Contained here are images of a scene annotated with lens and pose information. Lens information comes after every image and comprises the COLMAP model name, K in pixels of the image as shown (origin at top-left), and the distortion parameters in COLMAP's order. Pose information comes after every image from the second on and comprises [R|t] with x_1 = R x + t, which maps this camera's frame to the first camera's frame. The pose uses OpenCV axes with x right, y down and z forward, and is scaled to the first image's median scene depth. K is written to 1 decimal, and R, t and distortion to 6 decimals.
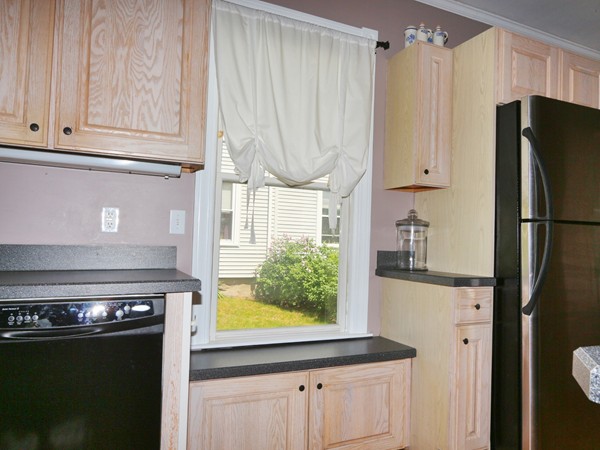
lens RADIAL K [[470.2, 0, 330.7], [0, 470.2, 227.8], [0, 0, 1]] dist [-0.010158, -0.004160]
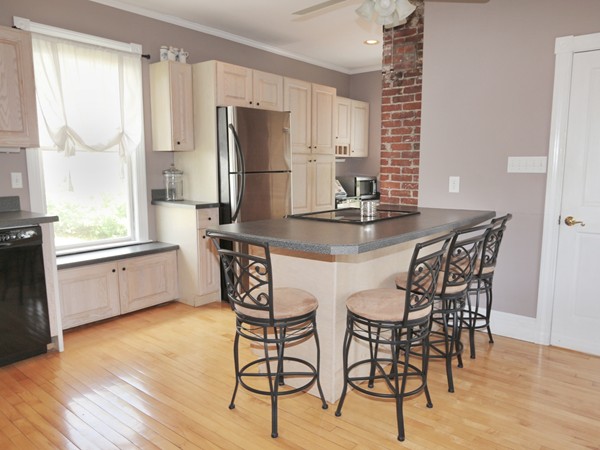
lens RADIAL K [[470.2, 0, 330.7], [0, 470.2, 227.8], [0, 0, 1]] dist [-0.010158, -0.004160]
pose [[0.892024, -0.085844, 0.443761, -0.087843], [0.006670, 0.984192, 0.176980, -0.114832], [-0.451939, -0.154911, 0.878495, -0.798586]]
